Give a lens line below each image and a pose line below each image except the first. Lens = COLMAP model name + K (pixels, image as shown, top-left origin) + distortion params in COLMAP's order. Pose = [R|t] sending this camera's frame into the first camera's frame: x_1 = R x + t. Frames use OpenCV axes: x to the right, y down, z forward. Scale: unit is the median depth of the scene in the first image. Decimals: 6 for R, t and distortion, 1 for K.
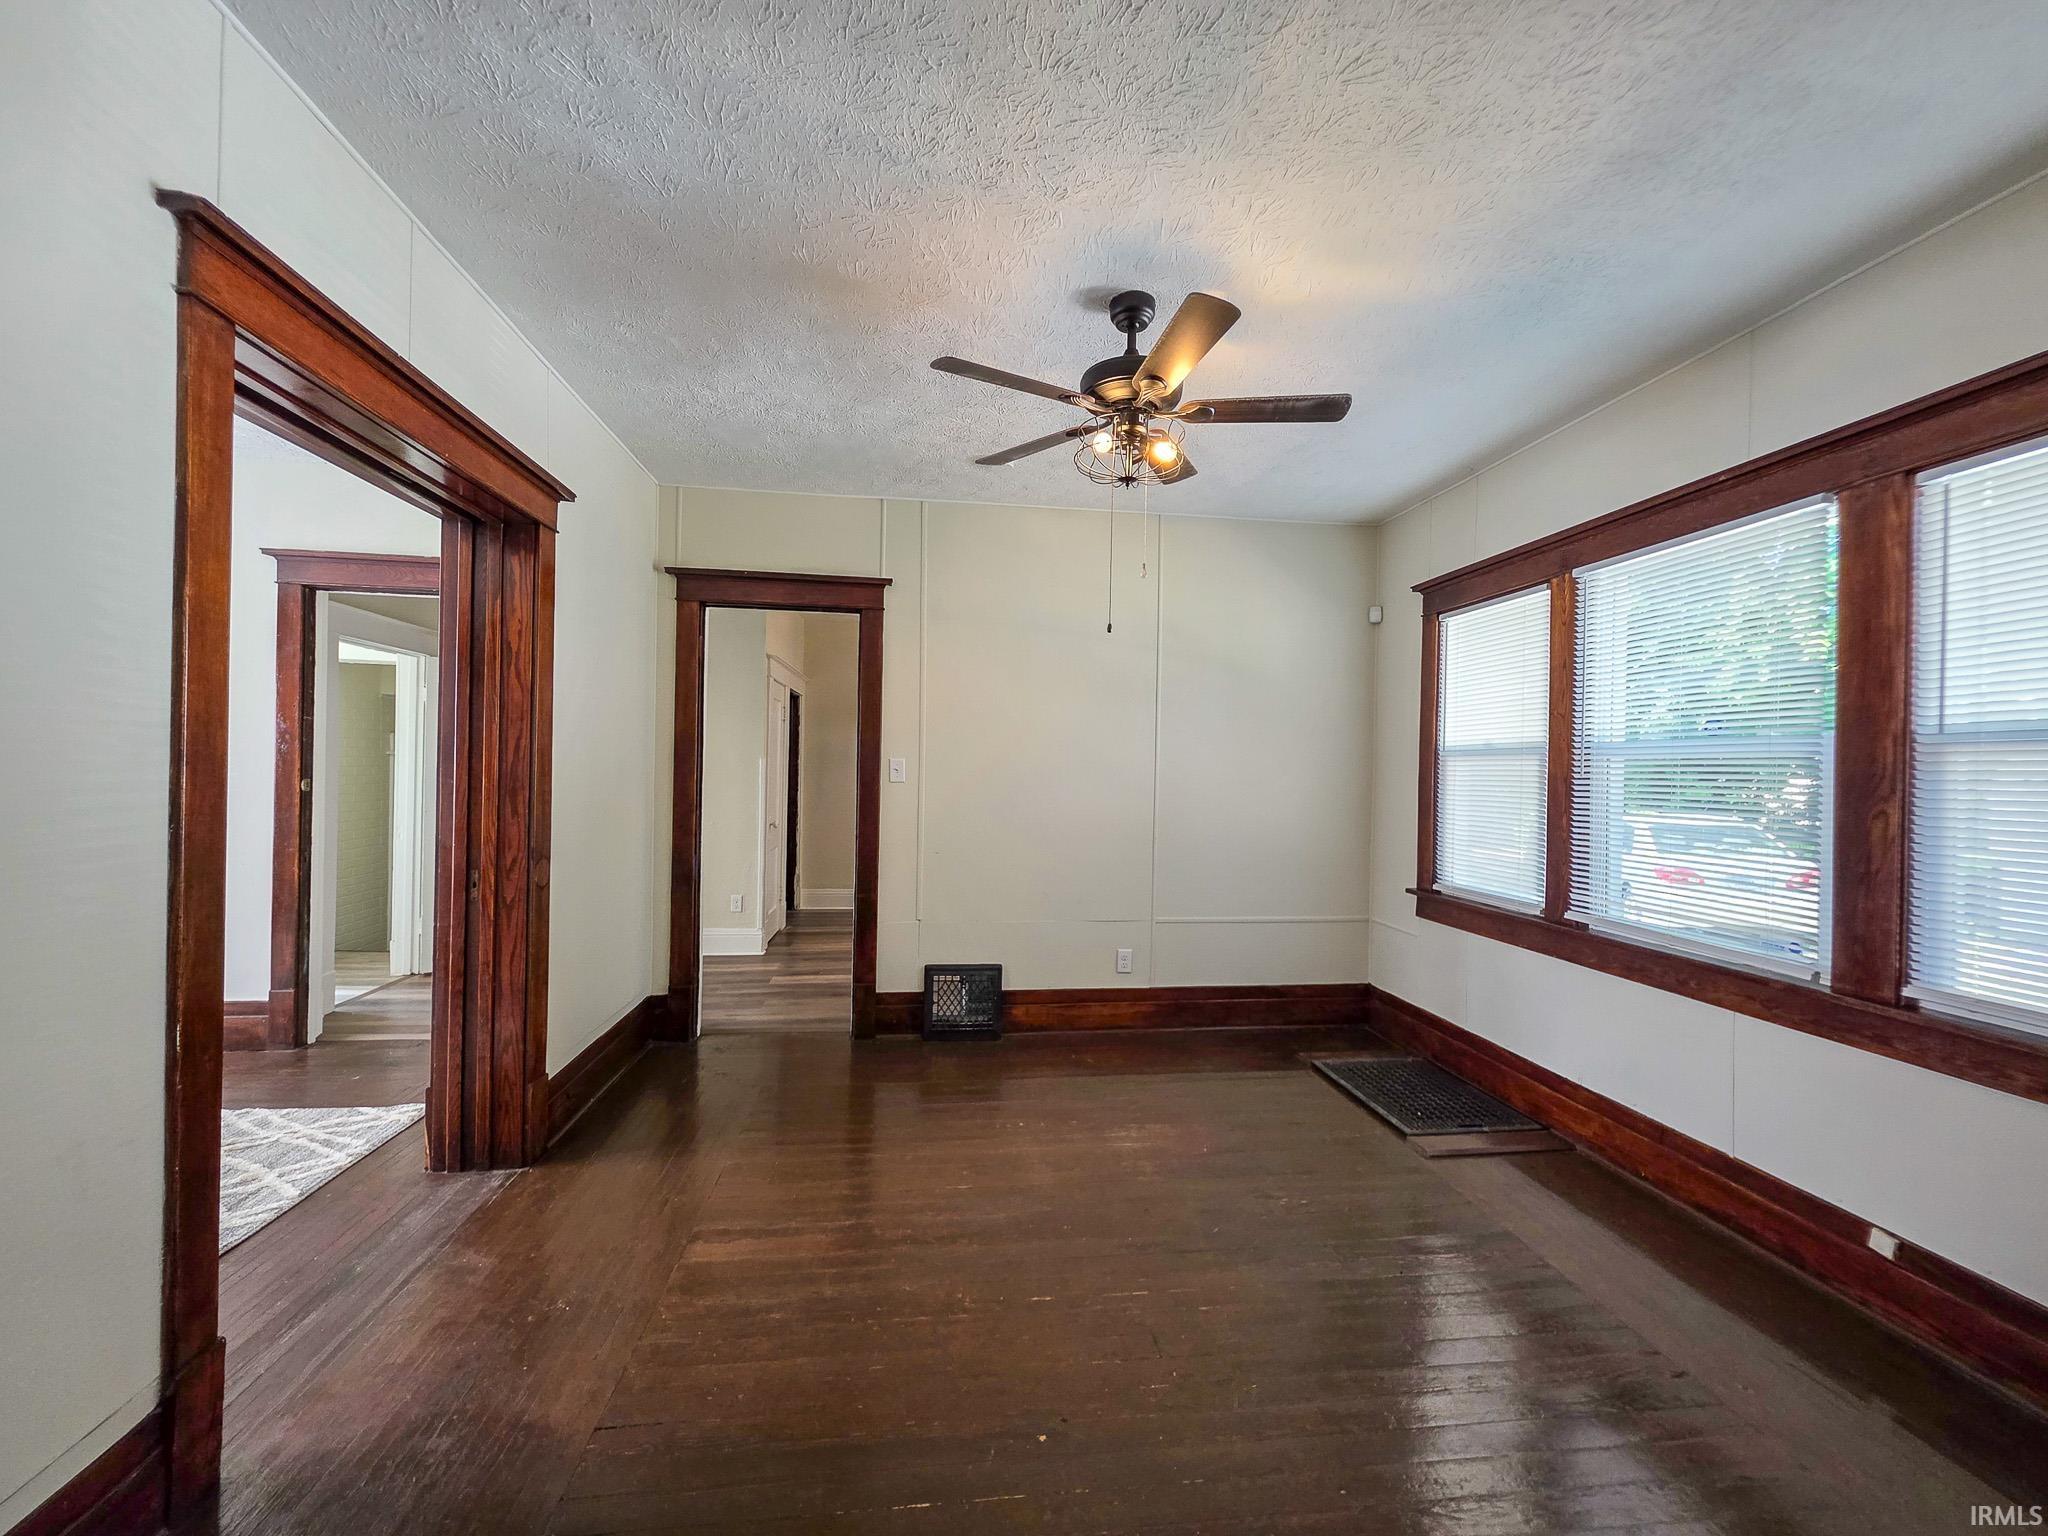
lens RADIAL K [[816.4, 0, 1030.6], [0, 816.4, 772.8], [0, 0, 1]] dist [0.000461, -0.000133]
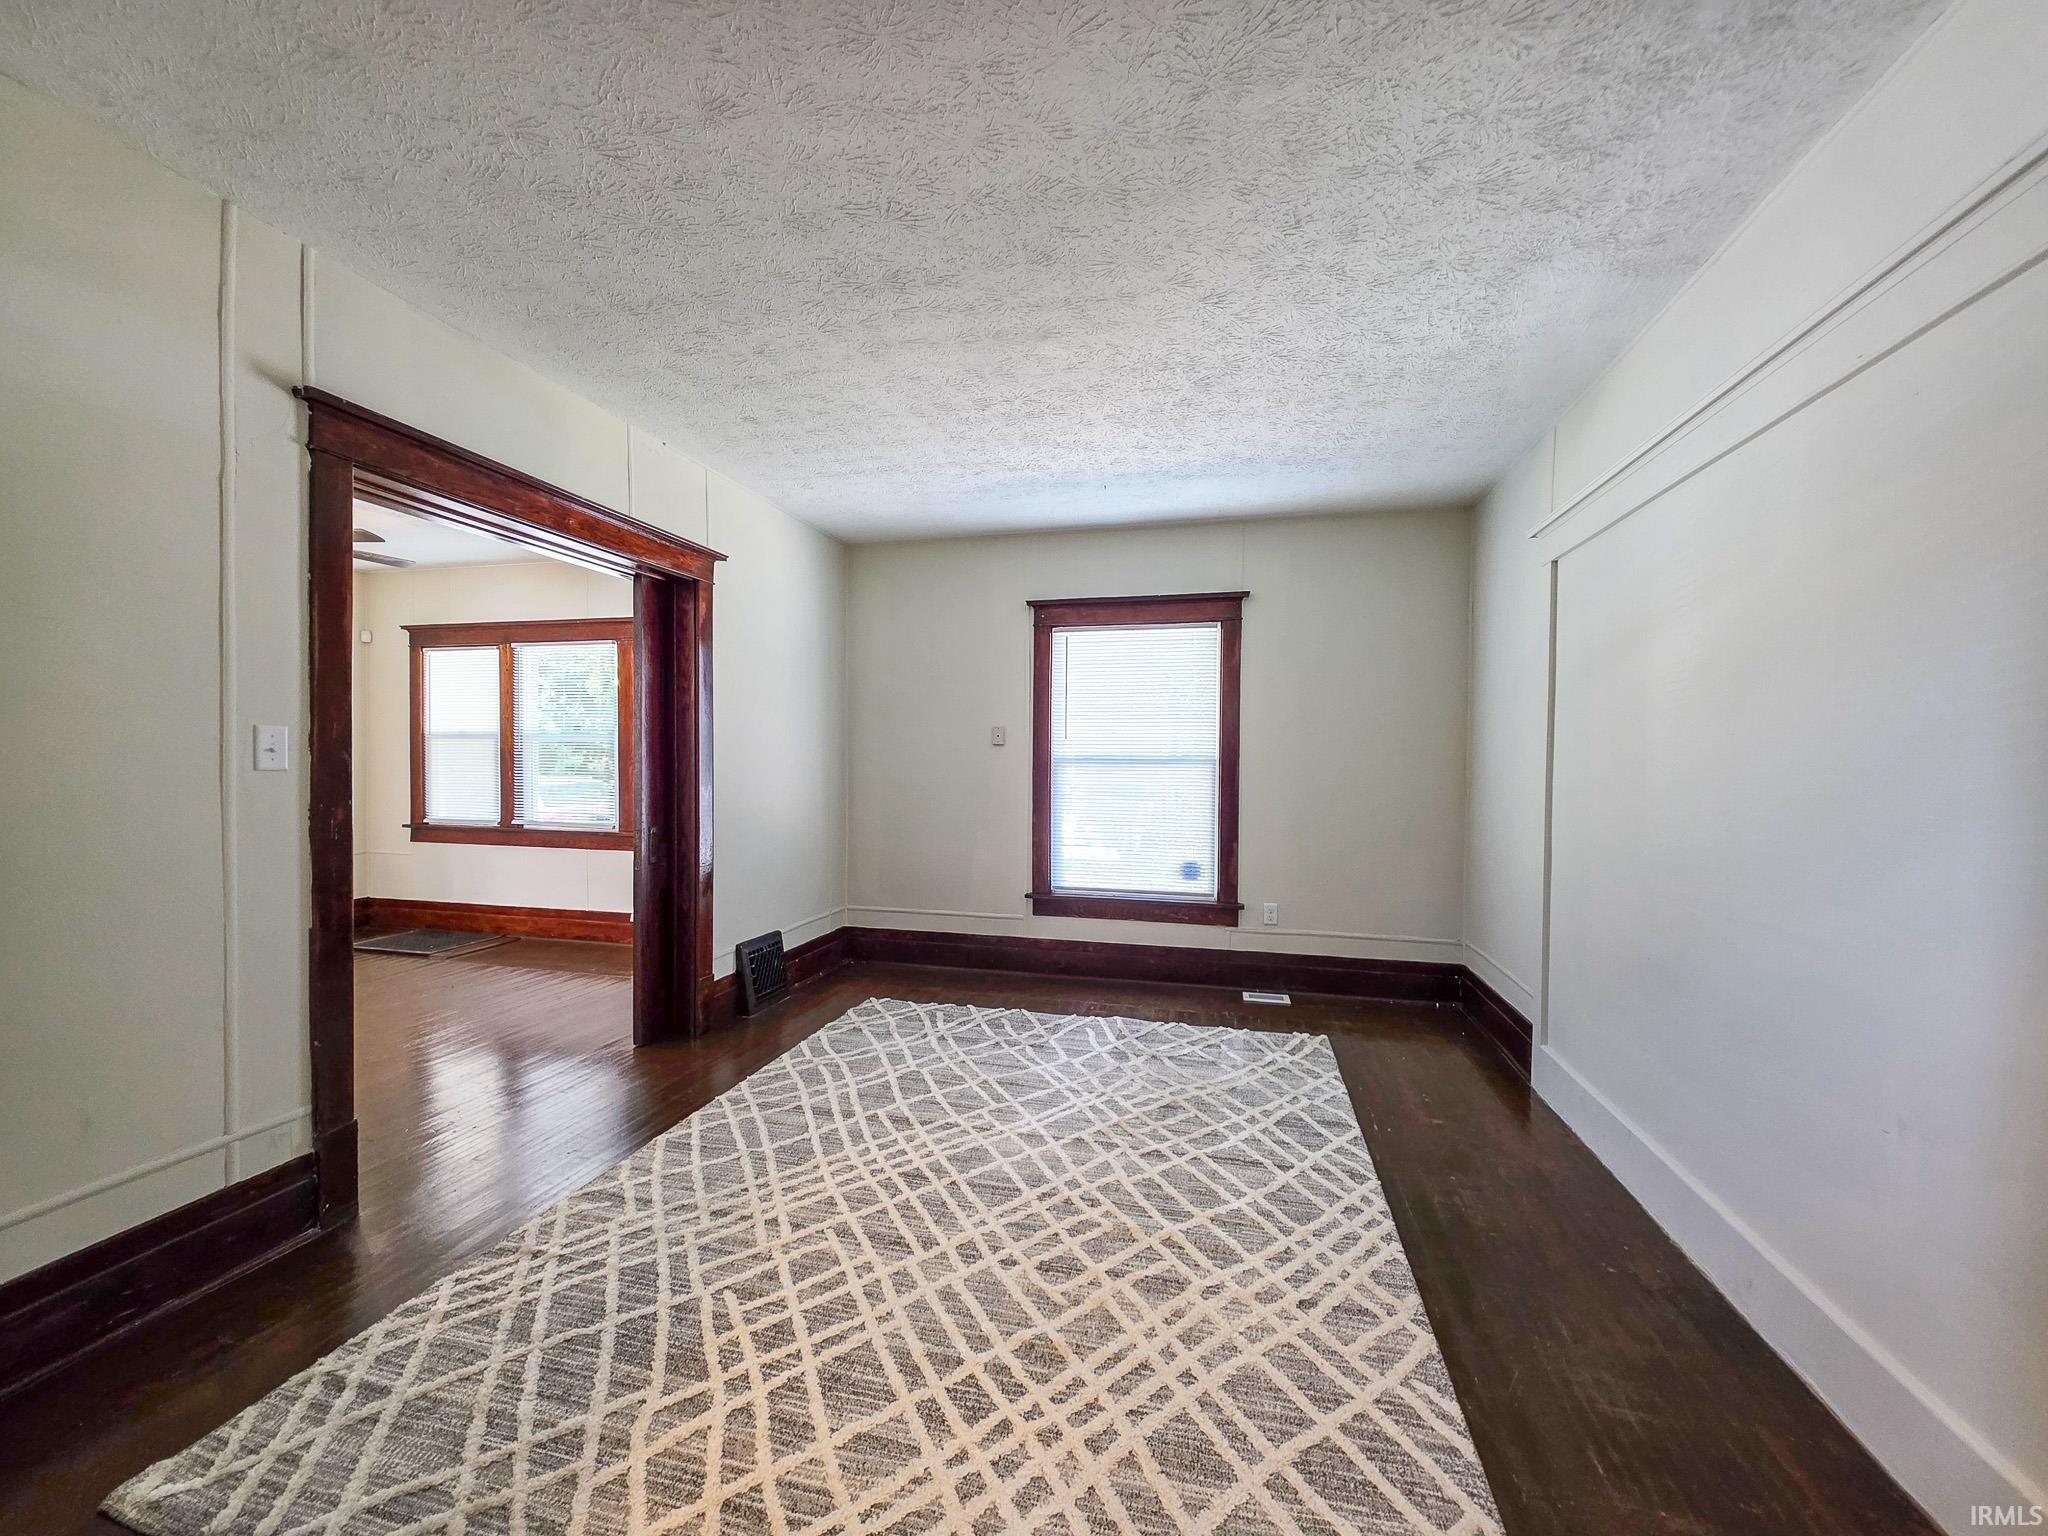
lens RADIAL K [[816.4, 0, 1030.6], [0, 816.4, 772.8], [0, 0, 1]] dist [0.000461, -0.000133]
pose [[0.359475, -0.031344, 0.932628, -0.665056], [0.001481, 0.999454, 0.033019, -0.004989], [-0.933154, -0.010488, 0.359325, -0.795096]]
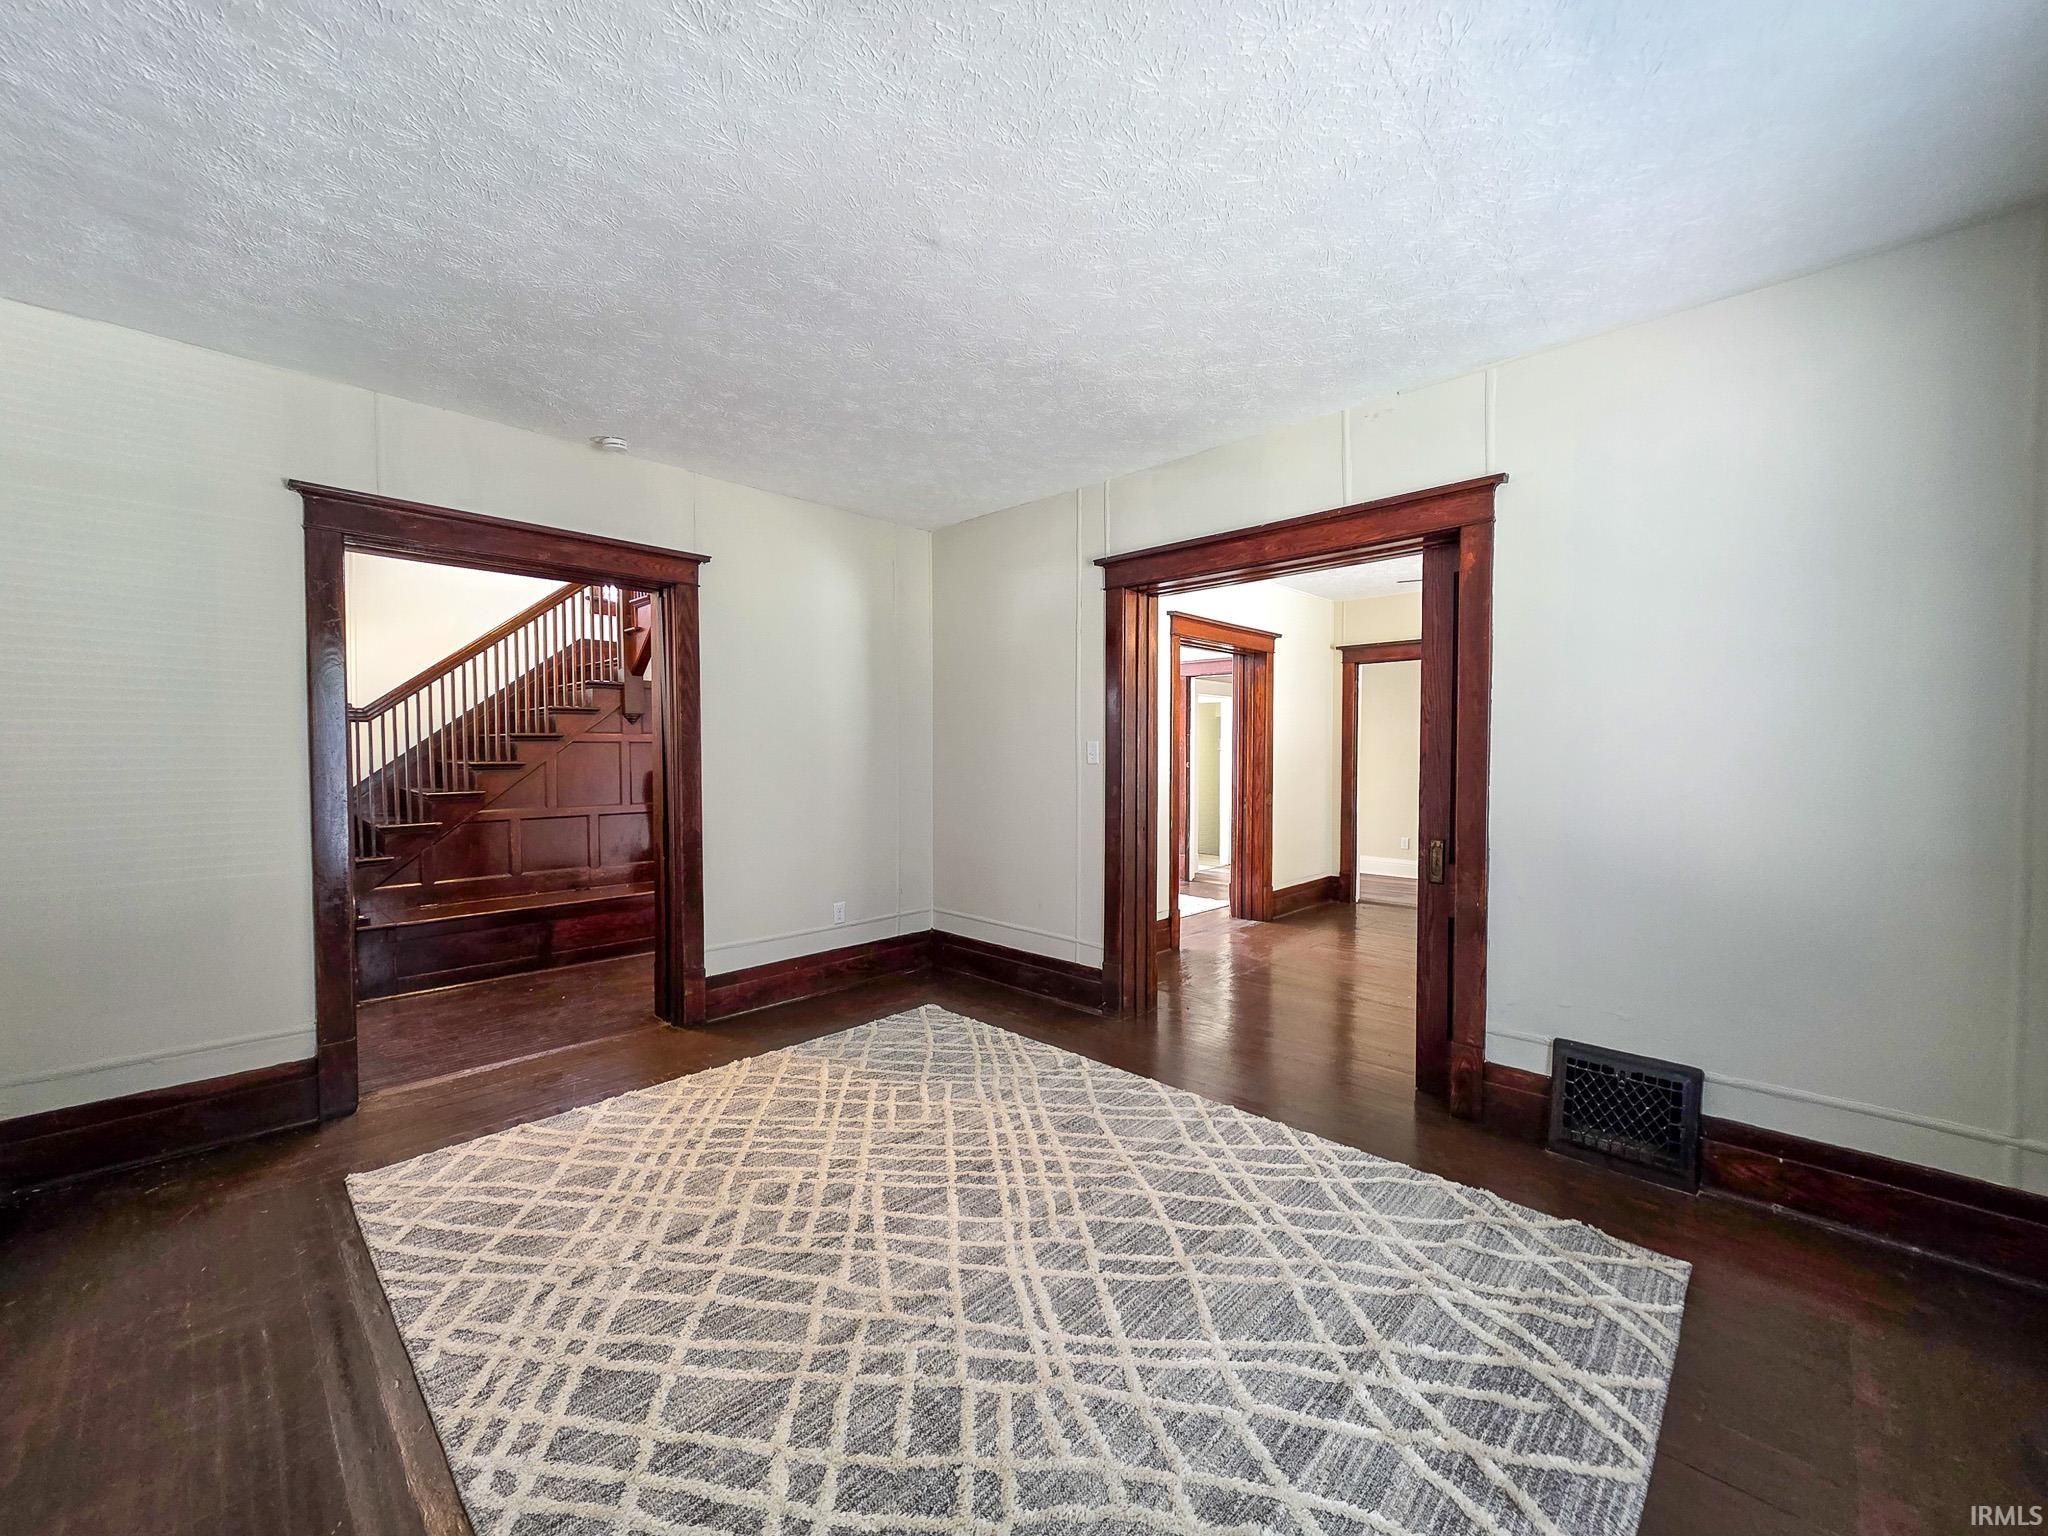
lens RADIAL K [[816.4, 0, 1030.6], [0, 816.4, 772.8], [0, 0, 1]] dist [0.000461, -0.000133]
pose [[0.623769, 0.001316, -0.781608, 0.702537], [0.008442, 0.999929, 0.008421, 0.017223], [0.781563, -0.011852, 0.623714, -0.869031]]
